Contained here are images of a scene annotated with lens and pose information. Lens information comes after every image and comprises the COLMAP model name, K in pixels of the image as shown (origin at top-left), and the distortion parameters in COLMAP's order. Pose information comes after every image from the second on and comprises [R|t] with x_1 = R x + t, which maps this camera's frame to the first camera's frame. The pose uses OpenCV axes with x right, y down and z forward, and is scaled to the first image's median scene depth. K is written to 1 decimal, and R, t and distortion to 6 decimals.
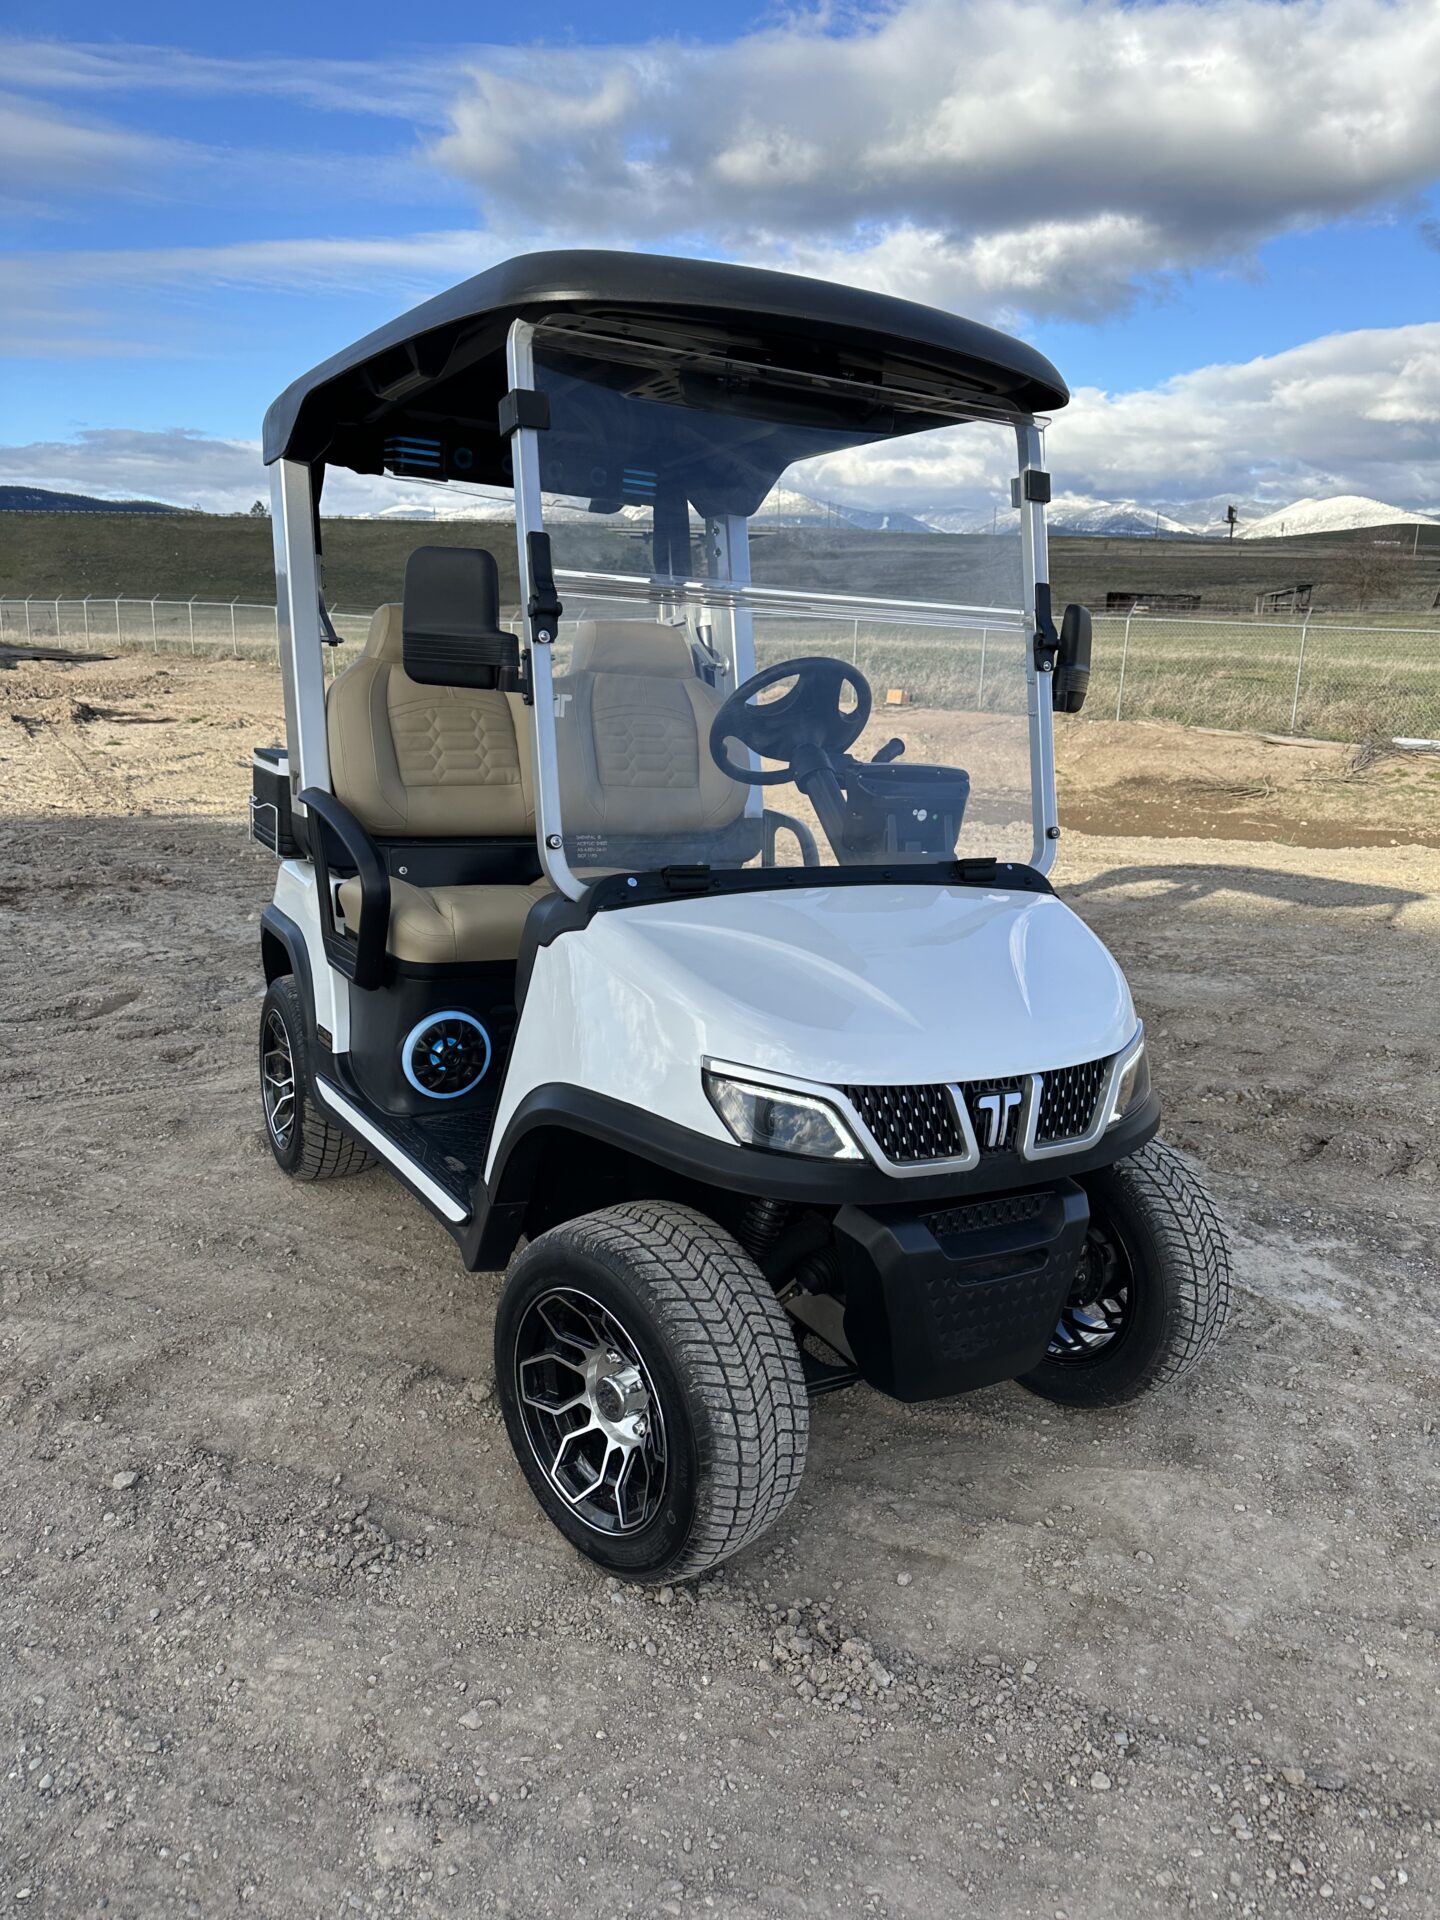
lens RADIAL K [[1370.7, 0, 752.2], [0, 1370.7, 971.2], [0, 0, 1]] dist [0.051918, -0.060115]
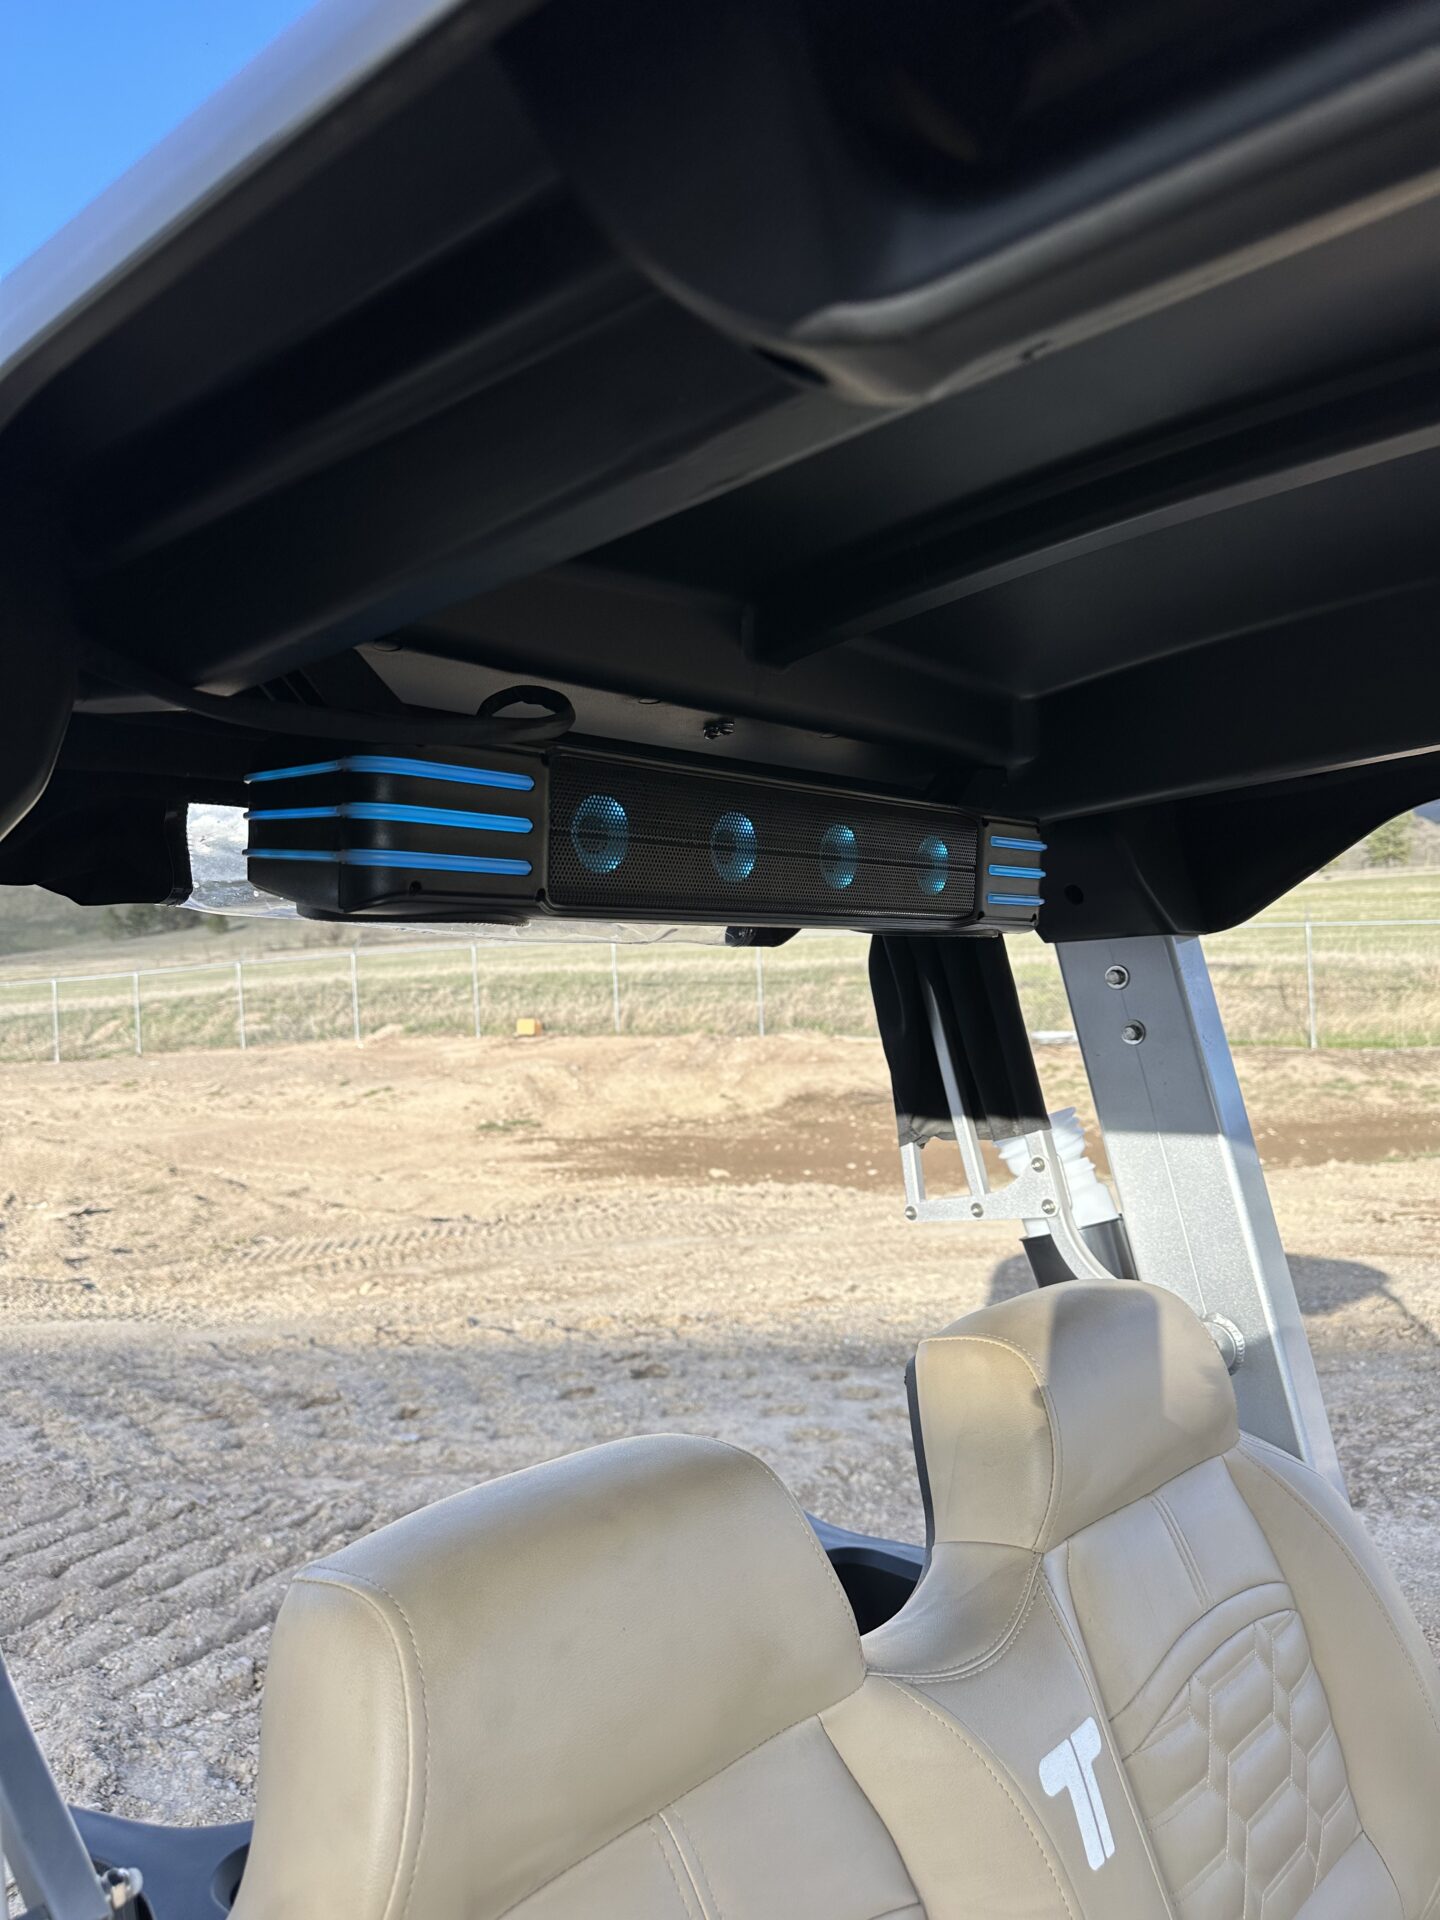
lens RADIAL K [[1328.1, 0, 731.9], [0, 1328.1, 967.2], [0, 0, 1]] dist [0.025072, -0.002073]
pose [[0.948392, -0.077964, 0.307366, -0.278298], [0.143149, 0.970179, -0.195606, -0.318194], [-0.282949, 0.229510, 0.931271, 0.828944]]
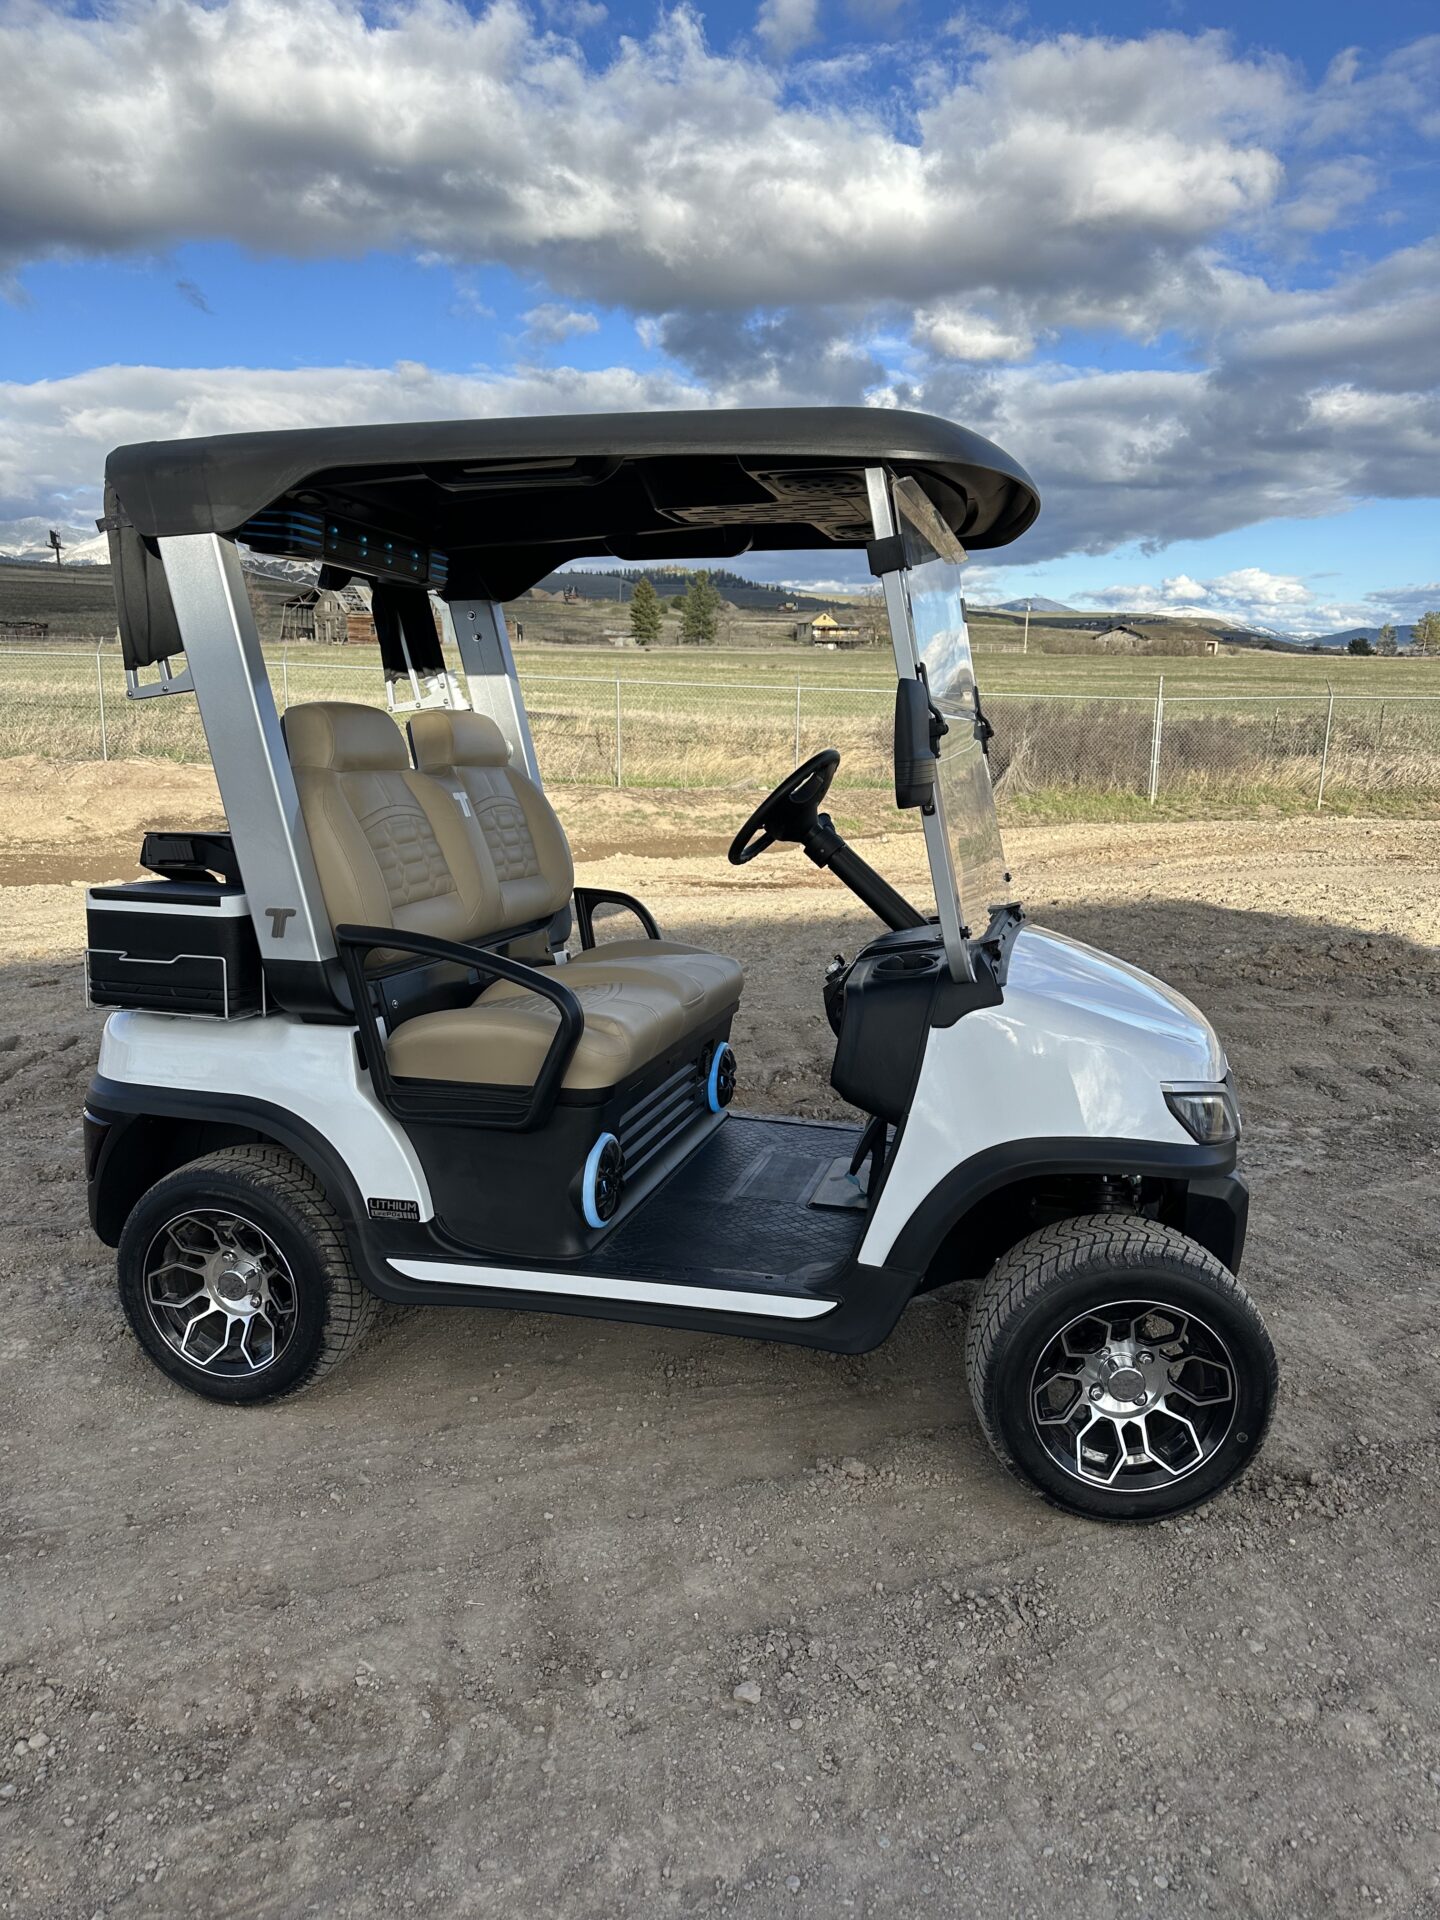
lens RADIAL K [[1354.1, 0, 736.0], [0, 1354.1, 963.2], [0, 0, 1]] dist [0.045168, -0.054201]
pose [[0.701775, -0.155675, 0.695182, -0.724372], [0.170074, 0.984227, 0.048715, -0.107858], [-0.691800, 0.084045, 0.717181, 0.230284]]
